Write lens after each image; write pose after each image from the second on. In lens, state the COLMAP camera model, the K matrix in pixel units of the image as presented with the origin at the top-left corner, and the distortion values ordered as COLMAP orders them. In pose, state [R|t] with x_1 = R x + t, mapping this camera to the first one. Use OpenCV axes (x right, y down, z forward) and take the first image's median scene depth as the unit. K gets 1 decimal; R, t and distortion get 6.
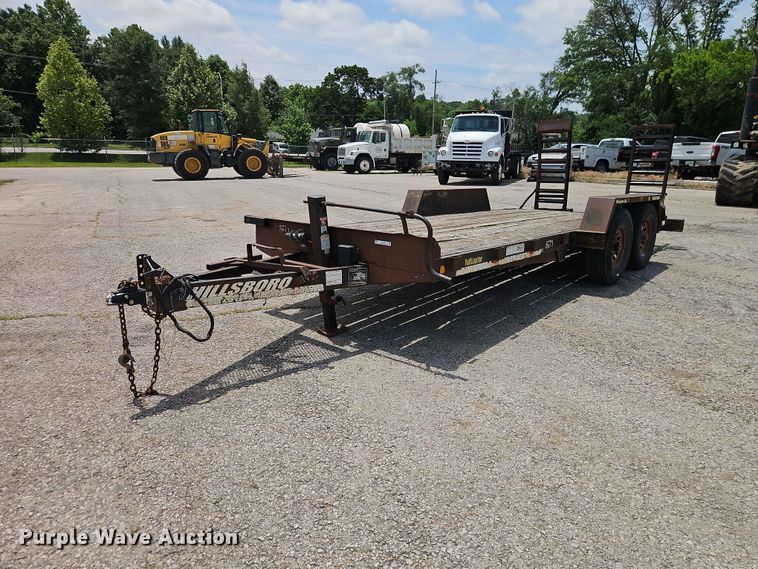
lens RADIAL K [[518.9, 0, 384.1], [0, 518.9, 283.8], [0, 0, 1]] dist [0.059652, -0.042561]
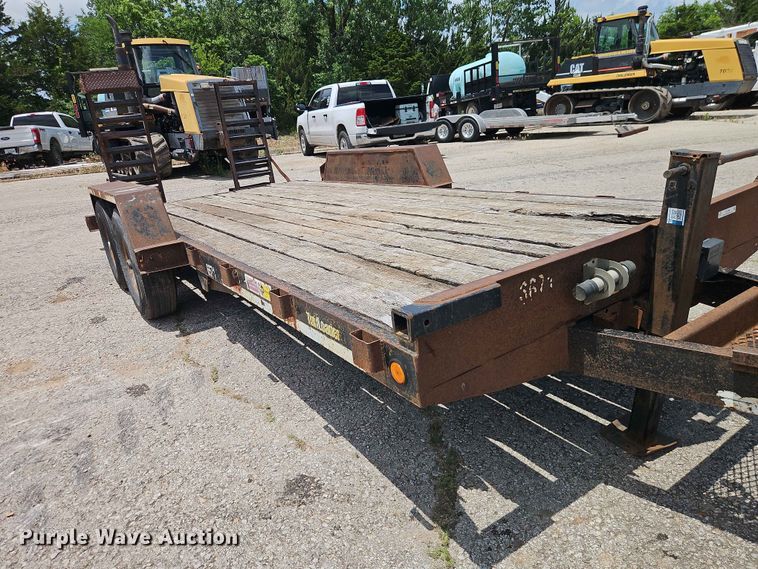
lens RADIAL K [[512.1, 0, 373.2], [0, 512.1, 276.5], [0, 0, 1]] dist [0.065533, -0.063985]
pose [[0.229642, -0.321930, 0.918491, -0.098923], [0.322815, 0.915484, 0.240165, -0.043183], [-0.918180, 0.241350, 0.314158, 0.188668]]
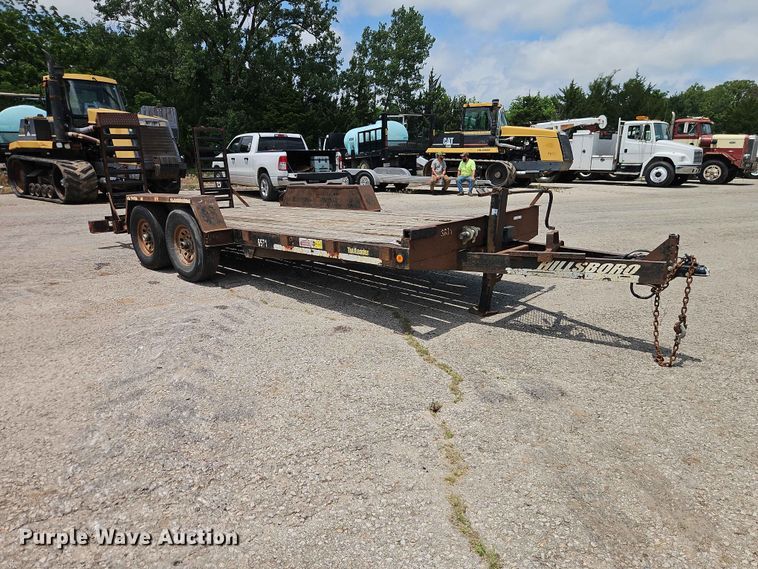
lens RADIAL K [[511.0, 0, 381.5], [0, 511.0, 297.5], [0, 0, 1]] dist [0.075254, -0.067941]
pose [[-0.003799, -0.266971, 0.963697, -0.206490], [0.244845, 0.934122, 0.259744, -0.049523], [-0.969555, 0.236943, 0.061818, 0.206132]]
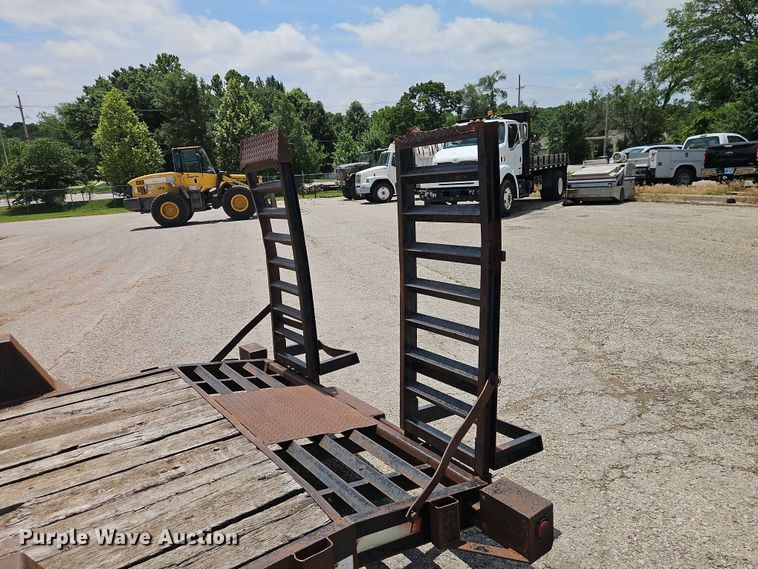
lens RADIAL K [[512.1, 0, 373.2], [0, 512.1, 276.5], [0, 0, 1]] dist [0.065533, -0.063985]
pose [[0.971715, -0.031425, -0.234054, 0.169187], [0.021641, 0.998786, -0.044252, -0.066903], [0.235161, 0.037935, 0.971216, 0.229627]]
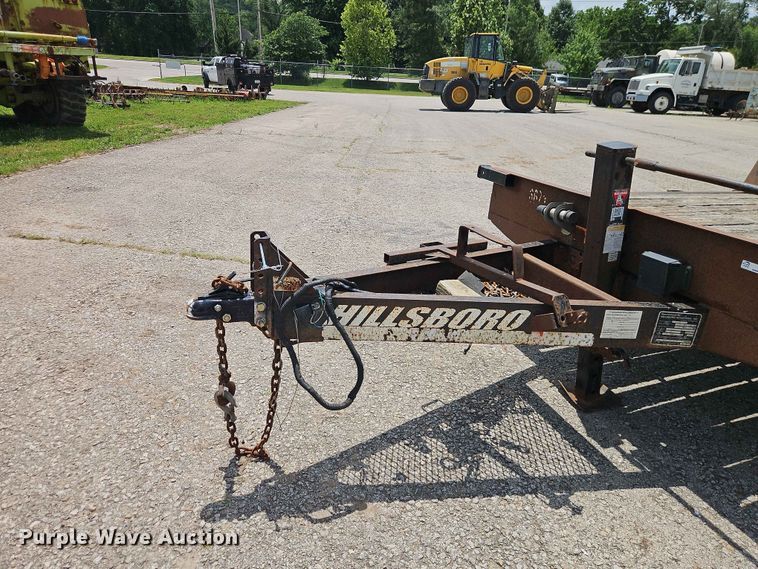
lens RADIAL K [[507.8, 0, 377.1], [0, 507.8, 285.2], [0, 0, 1]] dist [0.069932, -0.060713]
pose [[0.874257, 0.210101, -0.437644, -0.014819], [-0.154527, 0.975045, 0.159401, -0.013846], [0.460213, -0.071729, 0.884906, 0.076969]]
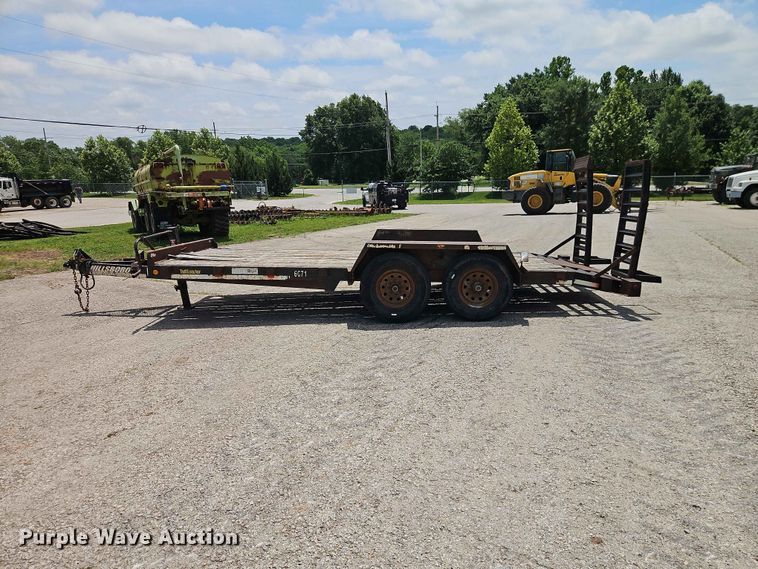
lens RADIAL K [[511.0, 0, 381.5], [0, 511.0, 297.5], [0, 0, 1]] dist [0.075254, -0.067941]
pose [[0.633060, 0.140116, -0.761316, 0.279626], [-0.165065, 0.985297, 0.044081, -0.021252], [0.756299, 0.097761, 0.646881, 0.071001]]
